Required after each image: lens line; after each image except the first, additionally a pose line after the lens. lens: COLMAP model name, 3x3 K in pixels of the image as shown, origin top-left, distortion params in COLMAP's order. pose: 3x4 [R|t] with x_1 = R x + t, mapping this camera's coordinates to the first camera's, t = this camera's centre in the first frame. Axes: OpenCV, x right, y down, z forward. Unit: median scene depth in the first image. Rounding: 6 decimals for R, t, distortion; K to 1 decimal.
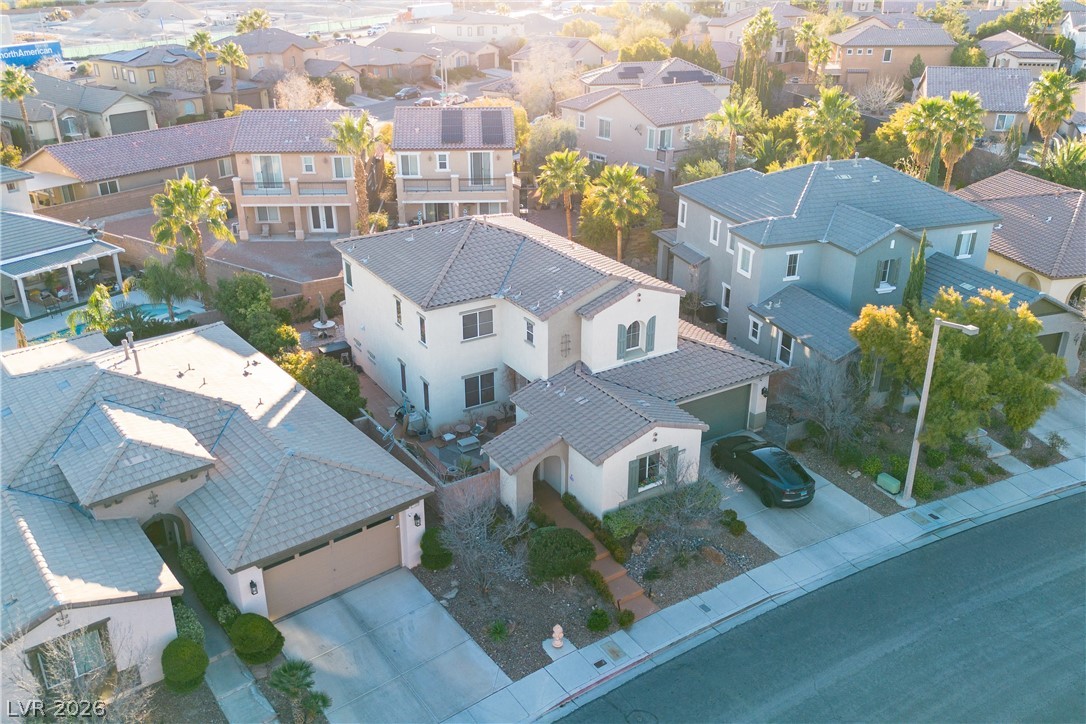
lens RADIAL K [[910.8, 0, 536.6], [0, 910.8, 360.9], [0, 0, 1]] dist [0.075448, -0.071956]
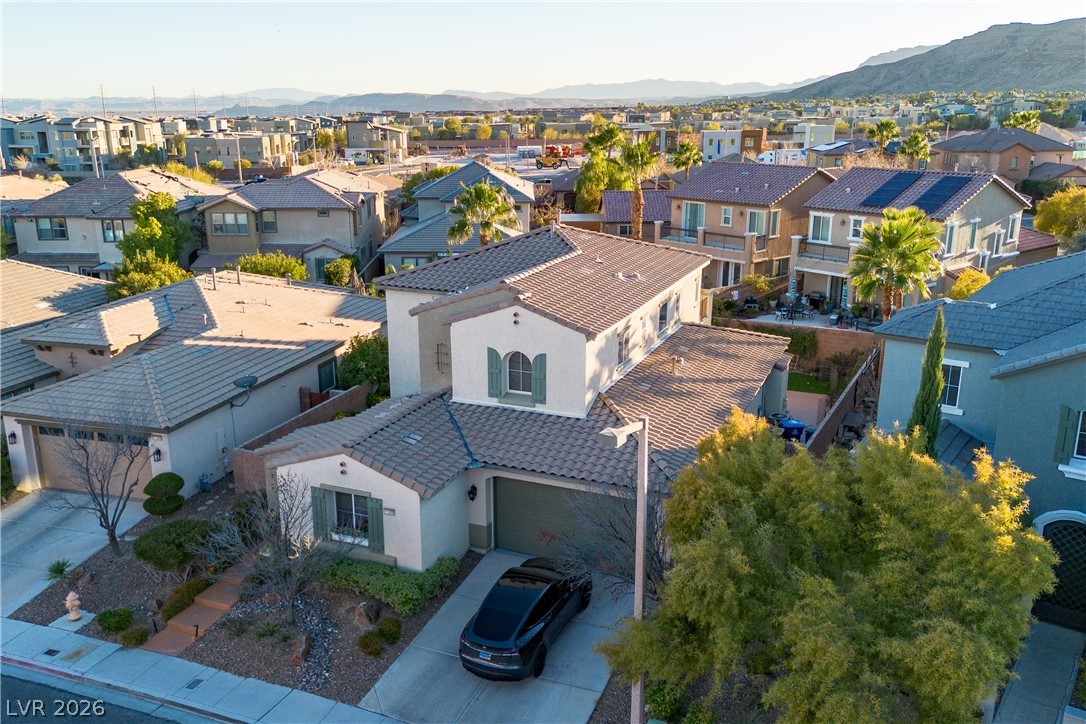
lens RADIAL K [[910.8, 0, 536.6], [0, 910.8, 360.9], [0, 0, 1]] dist [0.075448, -0.071956]
pose [[0.578540, 0.221065, -0.785125, 0.678167], [-0.330895, 0.943416, 0.021806, -0.057173], [0.745520, 0.247179, 0.618953, 0.554560]]
